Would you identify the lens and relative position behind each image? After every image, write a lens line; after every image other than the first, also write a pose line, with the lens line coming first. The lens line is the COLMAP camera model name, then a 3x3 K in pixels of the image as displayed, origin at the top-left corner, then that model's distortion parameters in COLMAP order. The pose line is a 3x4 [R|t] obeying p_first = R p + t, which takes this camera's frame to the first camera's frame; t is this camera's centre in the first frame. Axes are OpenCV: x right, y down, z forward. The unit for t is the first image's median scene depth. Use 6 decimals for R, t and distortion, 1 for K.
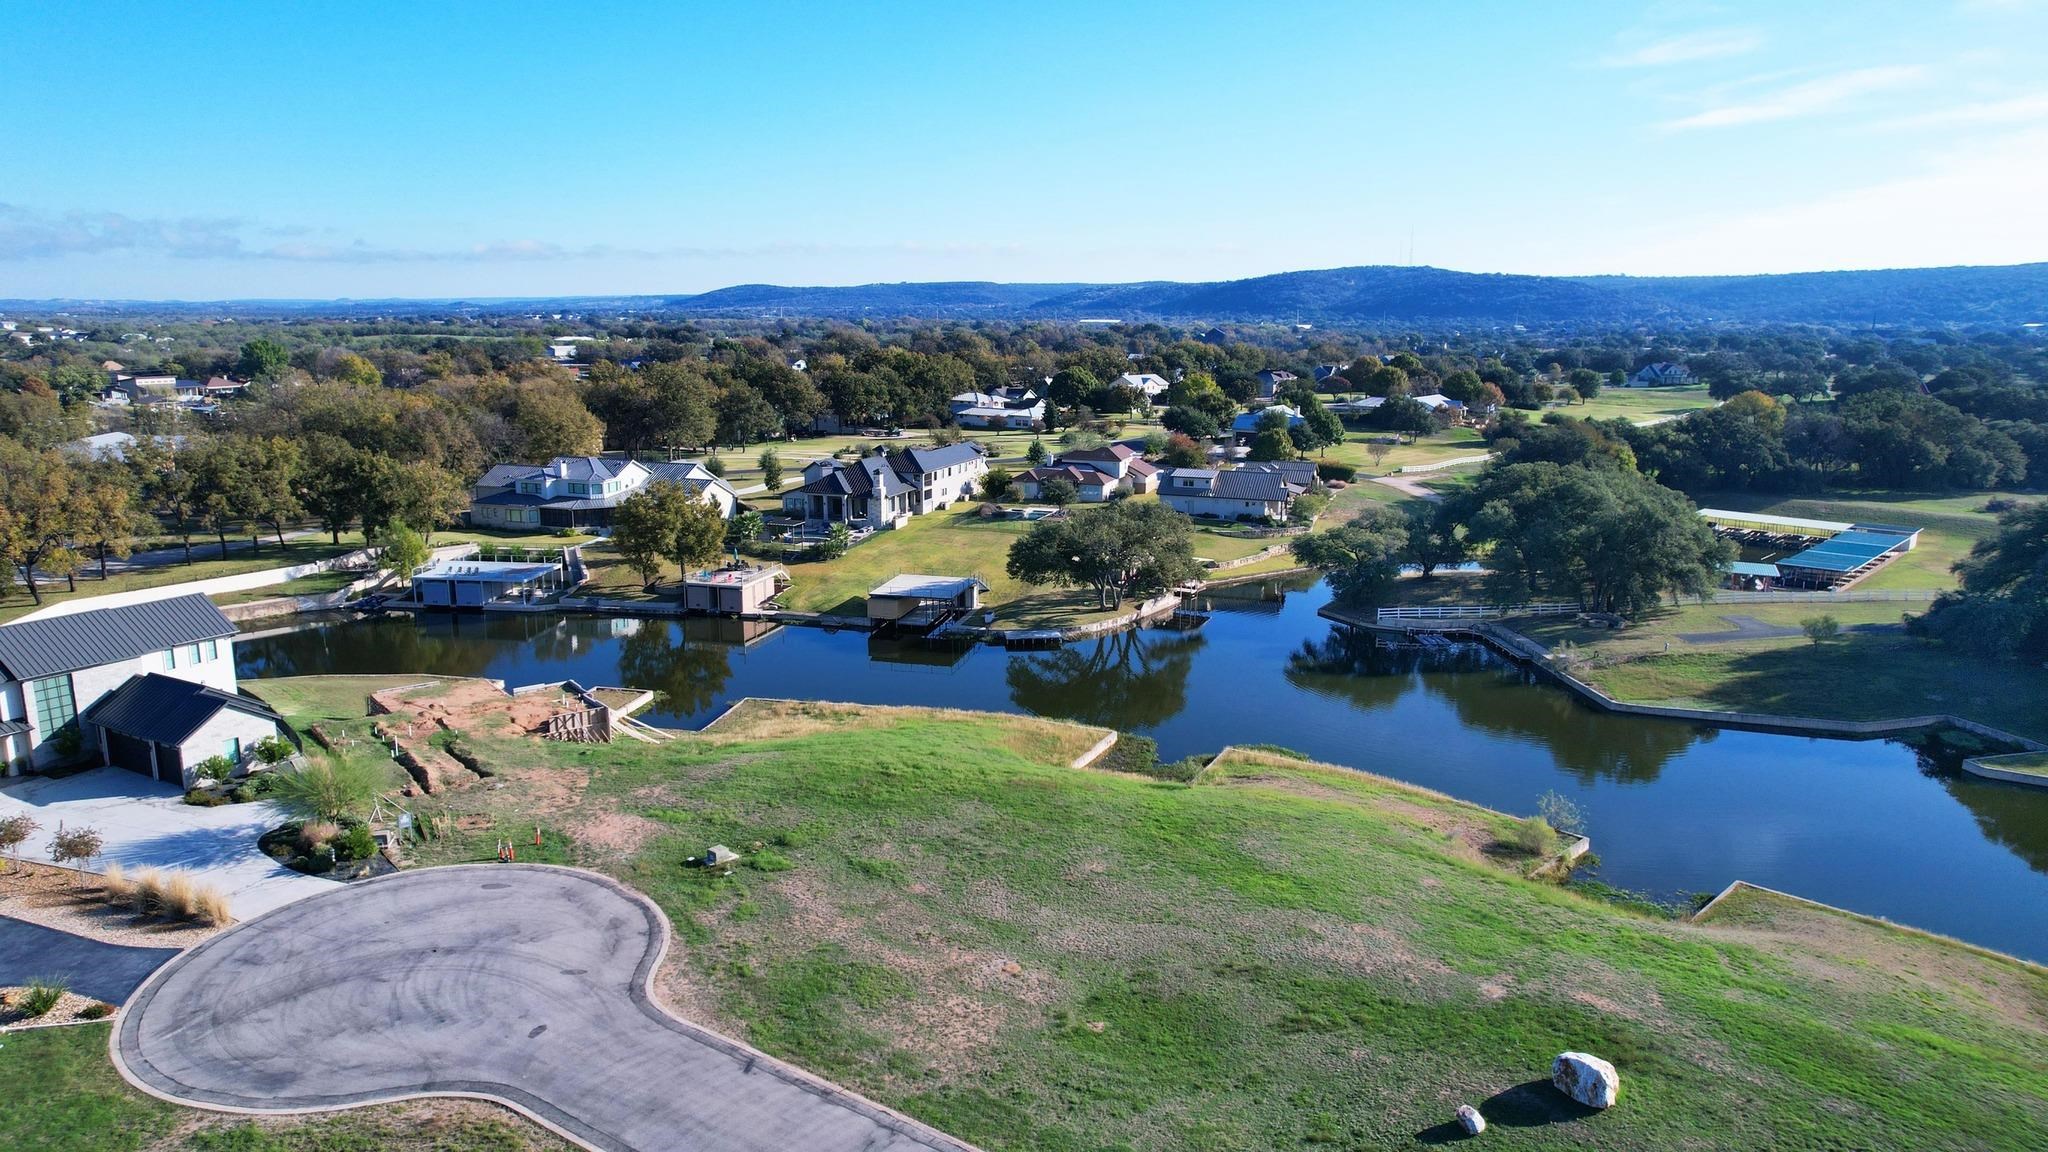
lens RADIAL K [[1308.7, 0, 1027.6], [0, 1308.7, 567.4], [0, 0, 1]] dist [-0.071030, 0.059244]
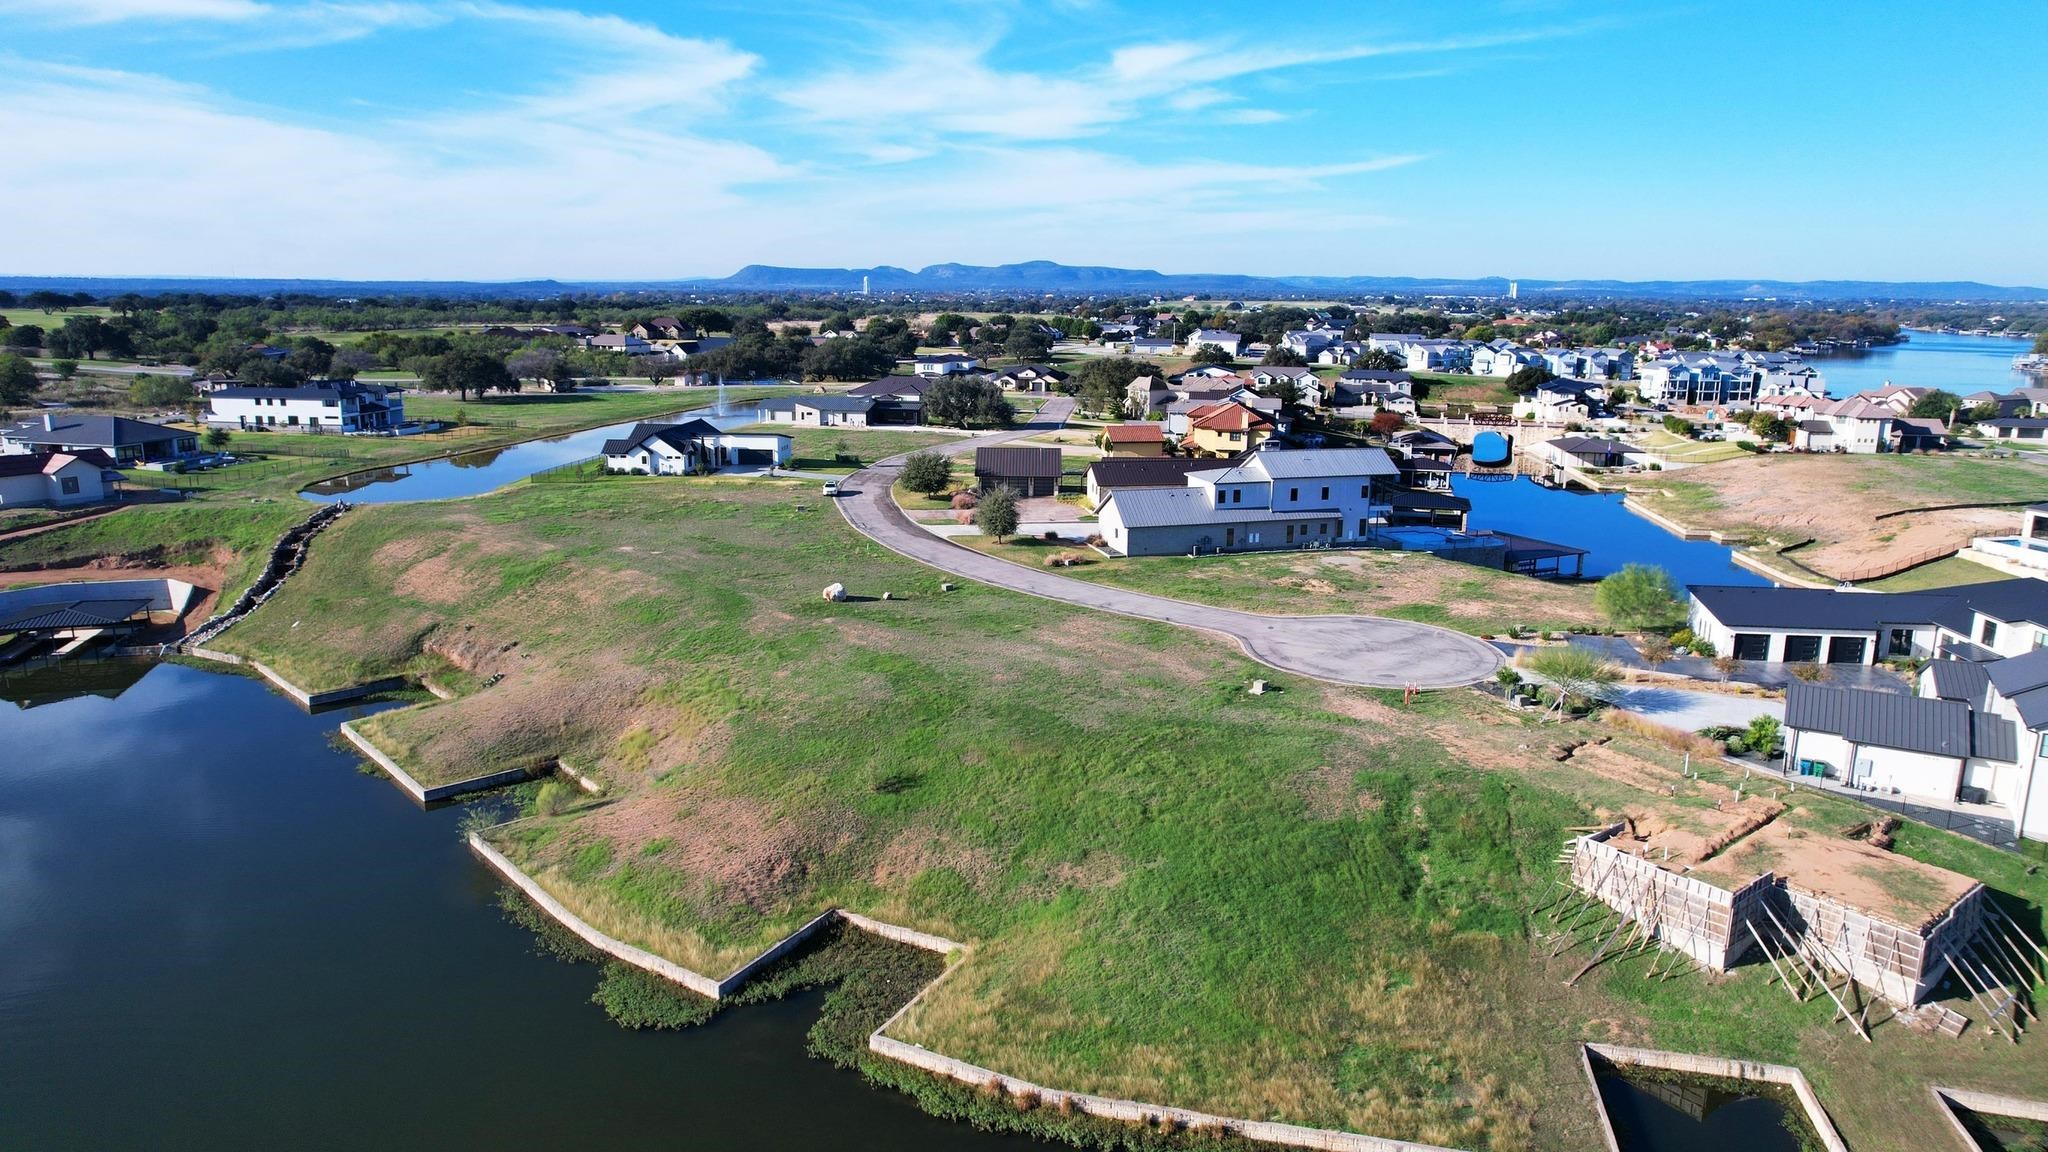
lens RADIAL K [[1308.7, 0, 1030.2], [0, 1308.7, 564.5], [0, 0, 1]] dist [-0.071030, 0.059244]
pose [[-0.999217, -0.021730, 0.033074, -0.012719], [-0.006989, 0.919519, 0.392984, -0.210659], [-0.038952, 0.392445, -0.918950, 1.031067]]
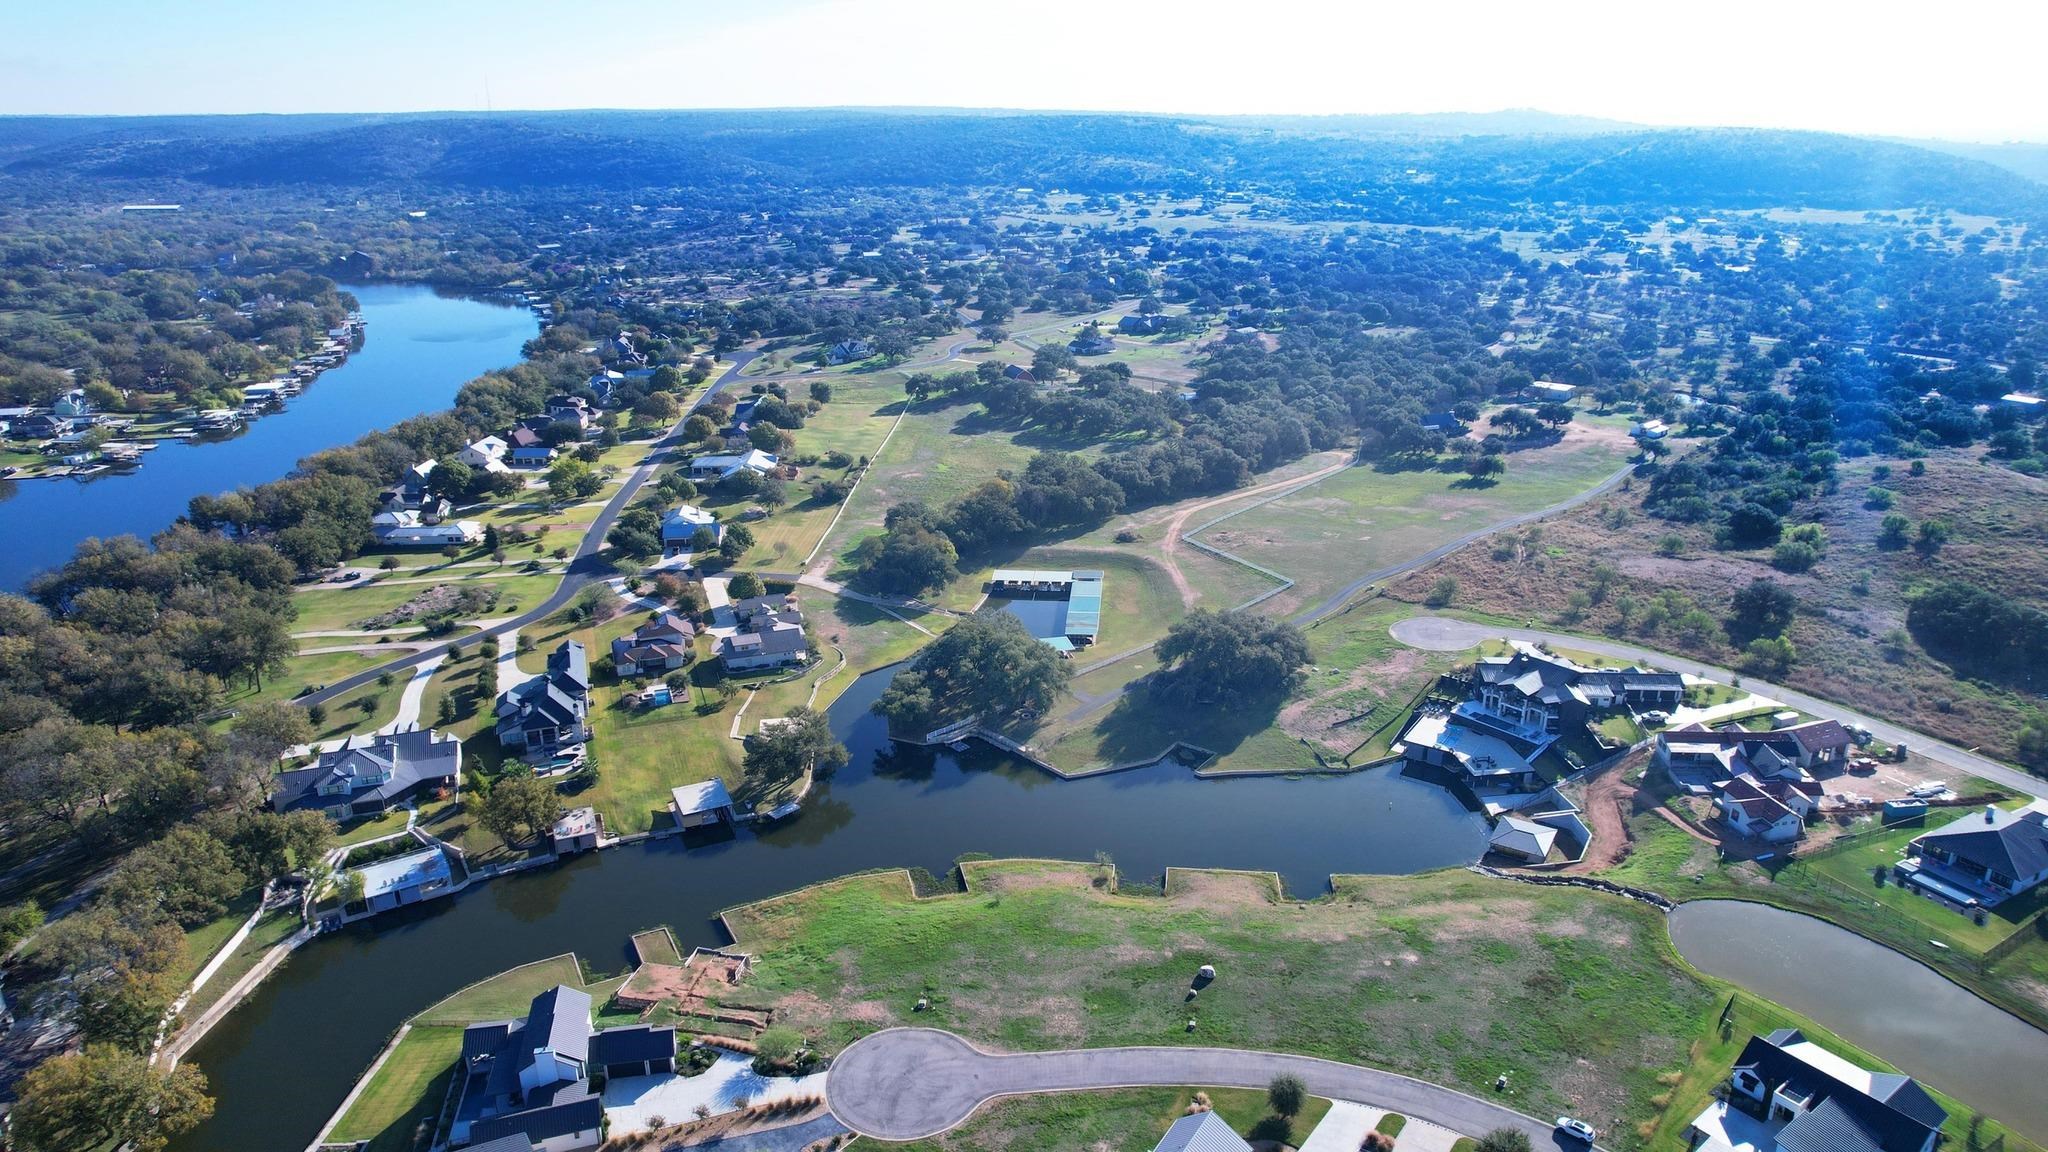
lens RADIAL K [[1308.7, 0, 1026.4], [0, 1308.7, 578.2], [0, 0, 1]] dist [-0.071030, 0.059244]
pose [[0.776891, -0.220403, 0.589799, -0.678780], [0.129608, 0.972651, 0.192749, -0.527694], [-0.616151, -0.073302, 0.784209, -0.563083]]
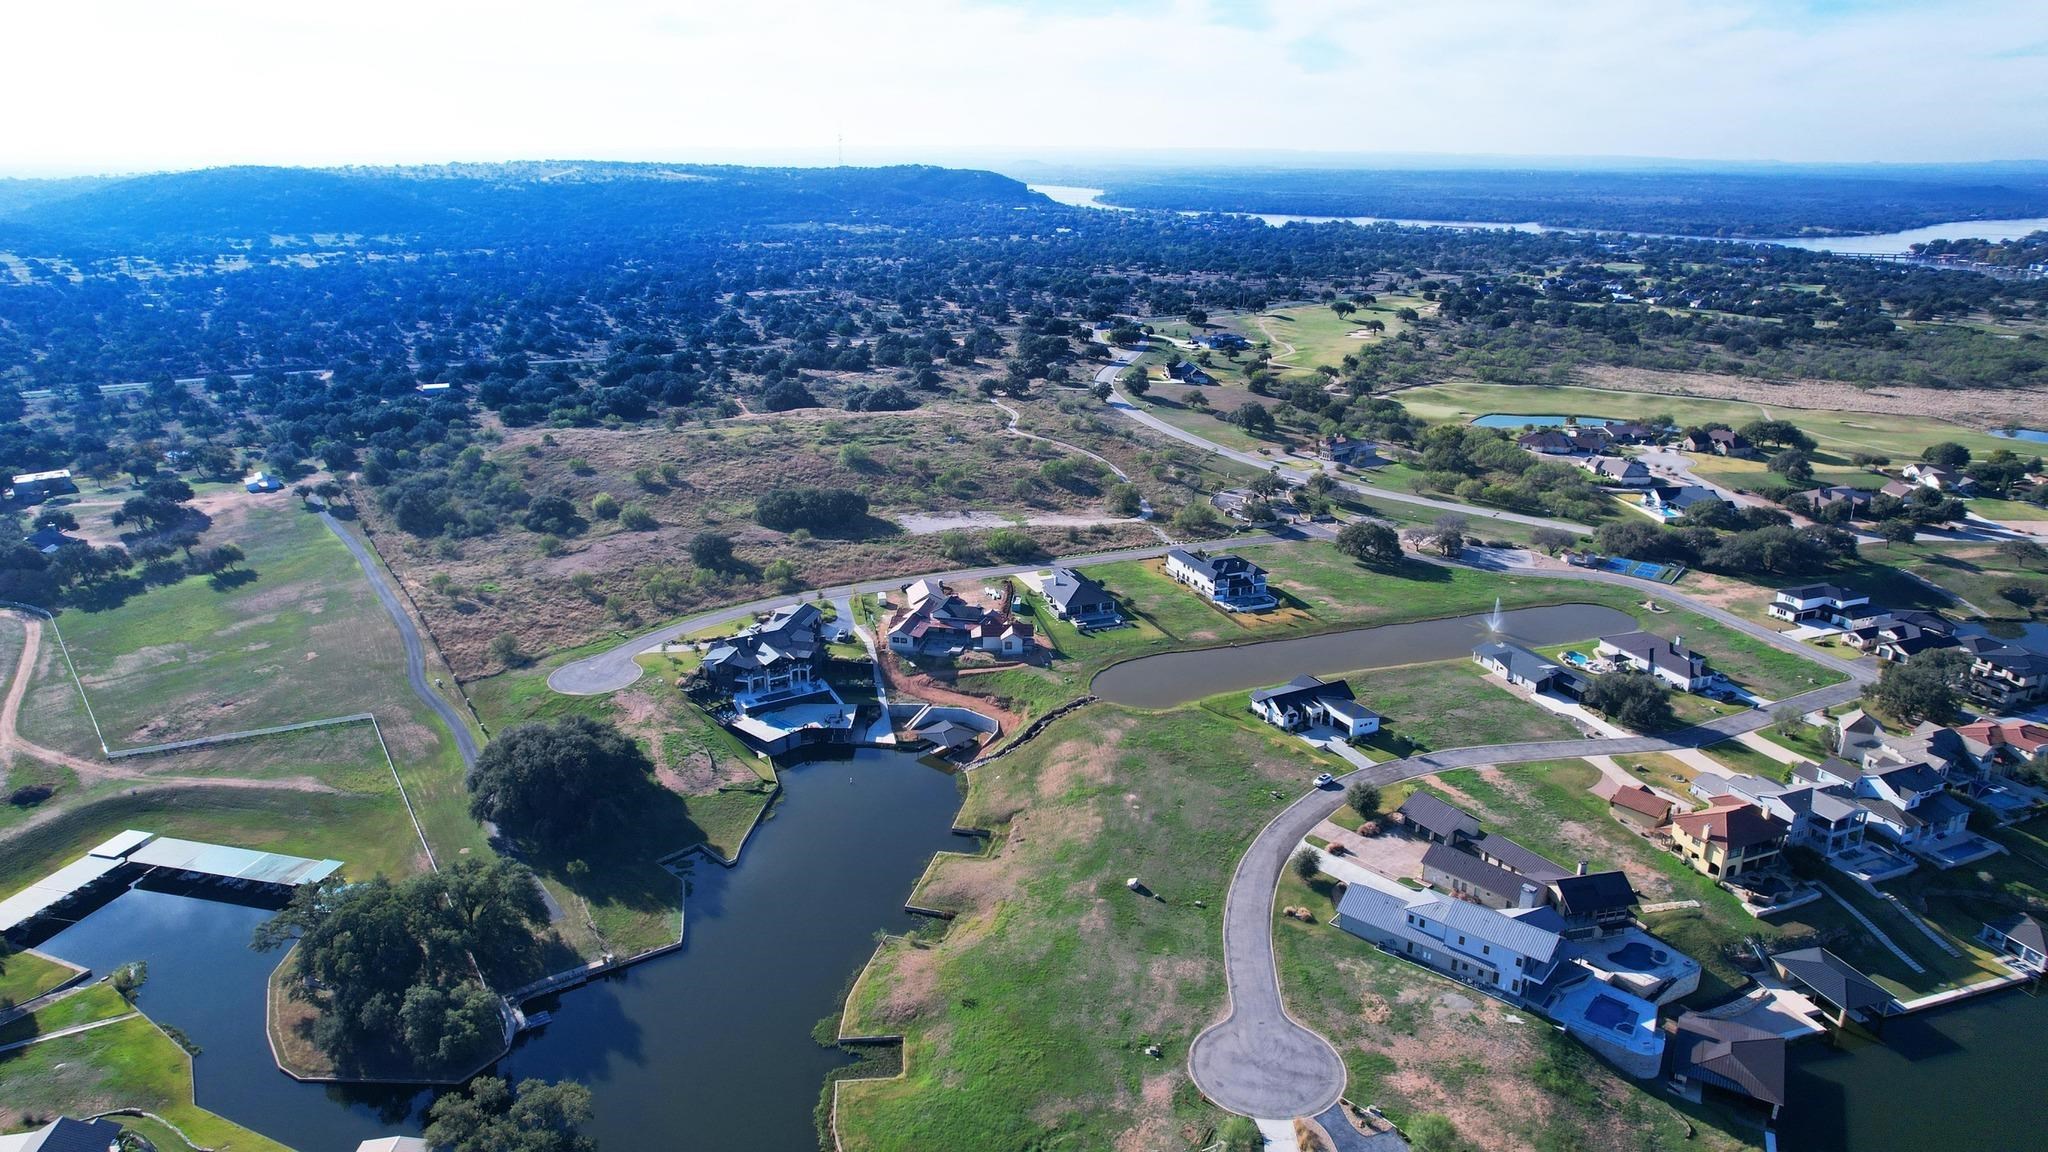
lens RADIAL K [[1308.7, 0, 1029.8], [0, 1308.7, 588.7], [0, 0, 1]] dist [-0.071030, 0.059244]
pose [[-0.515242, -0.284826, 0.808331, -0.913896], [0.153843, 0.897105, 0.414168, -0.815999], [-0.843124, 0.337753, -0.418408, 0.915640]]
